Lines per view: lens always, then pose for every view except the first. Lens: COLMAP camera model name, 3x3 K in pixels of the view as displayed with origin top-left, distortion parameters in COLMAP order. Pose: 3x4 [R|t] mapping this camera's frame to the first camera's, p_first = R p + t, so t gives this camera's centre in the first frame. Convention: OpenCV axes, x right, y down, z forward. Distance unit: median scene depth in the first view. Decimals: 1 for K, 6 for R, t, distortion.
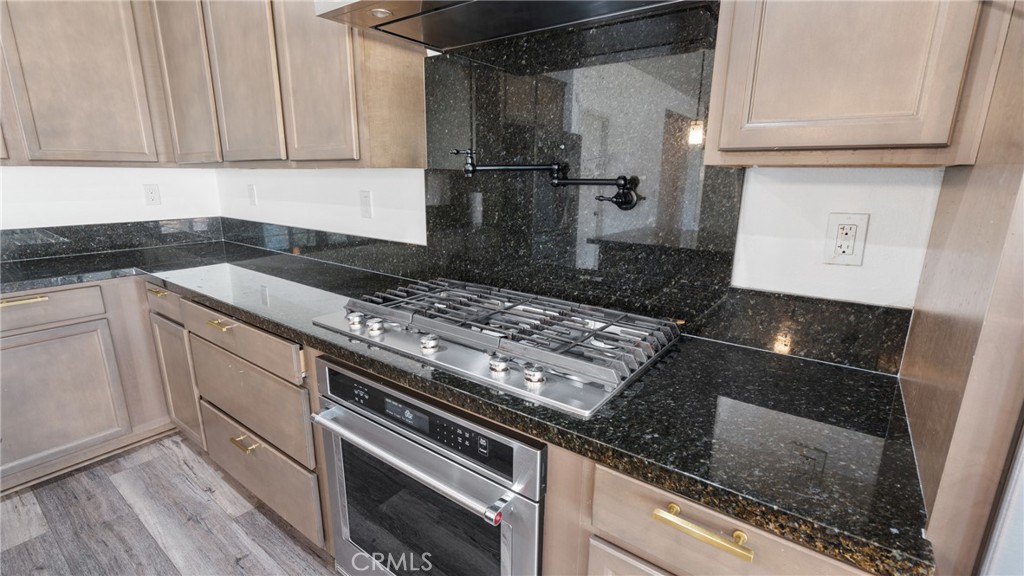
lens RADIAL K [[458.1, 0, 511.9], [0, 458.1, 289.8], [0, 0, 1]] dist [-0.004979, 0.000883]
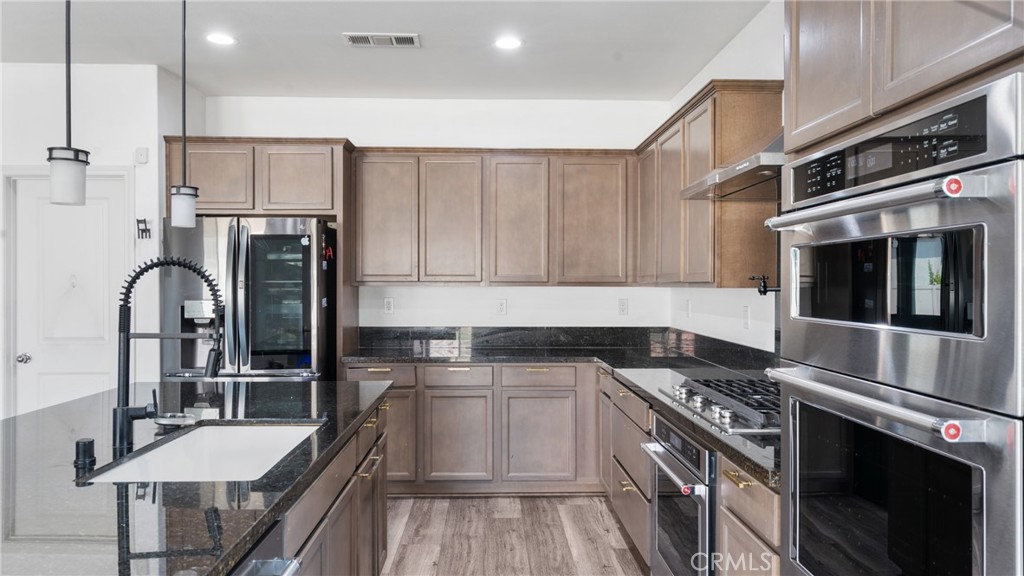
lens RADIAL K [[699.0, 0, 510.9], [0, 699.0, 288.5], [0, 0, 1]] dist [-0.009885, -0.001983]
pose [[0.621915, -0.004674, -0.783071, 0.710754], [-0.184811, 0.970859, -0.152572, 0.127284], [0.760964, 0.239607, 0.602928, -0.553979]]
